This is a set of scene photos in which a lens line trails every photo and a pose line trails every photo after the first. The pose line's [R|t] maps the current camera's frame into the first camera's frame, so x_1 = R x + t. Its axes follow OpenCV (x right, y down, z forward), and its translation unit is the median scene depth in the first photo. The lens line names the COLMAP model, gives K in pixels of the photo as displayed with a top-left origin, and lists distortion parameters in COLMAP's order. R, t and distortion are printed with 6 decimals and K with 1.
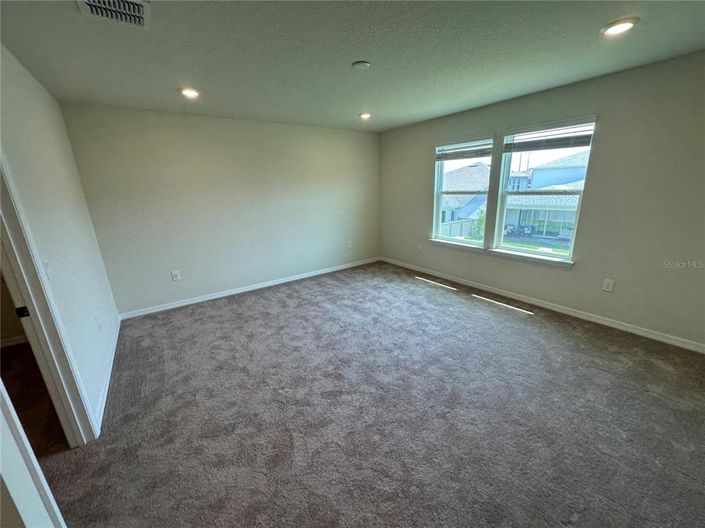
lens RADIAL K [[280.7, 0, 350.7], [0, 280.7, 264.6], [0, 0, 1]] dist [-0.000041, -0.000001]
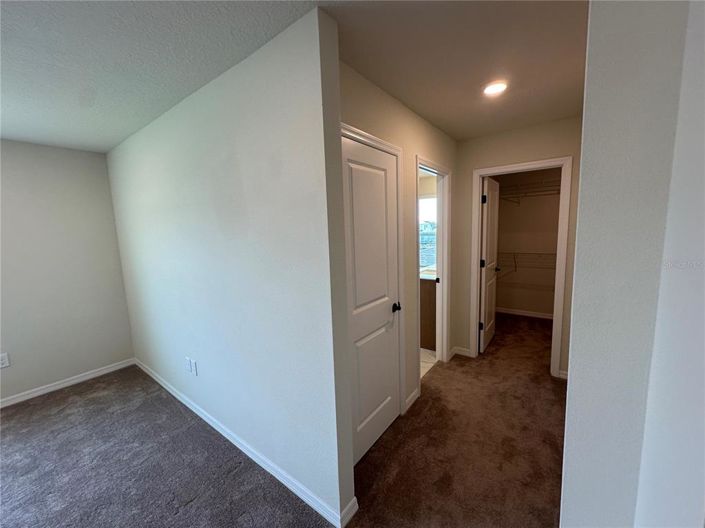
lens RADIAL K [[280.7, 0, 351.4], [0, 280.7, 263.4], [0, 0, 1]] dist [-0.000041, -0.000001]
pose [[-0.292696, -0.074149, 0.953326, -0.270914], [0.303702, 0.938157, 0.166213, -0.032116], [-0.906694, 0.338177, -0.252075, 0.133241]]
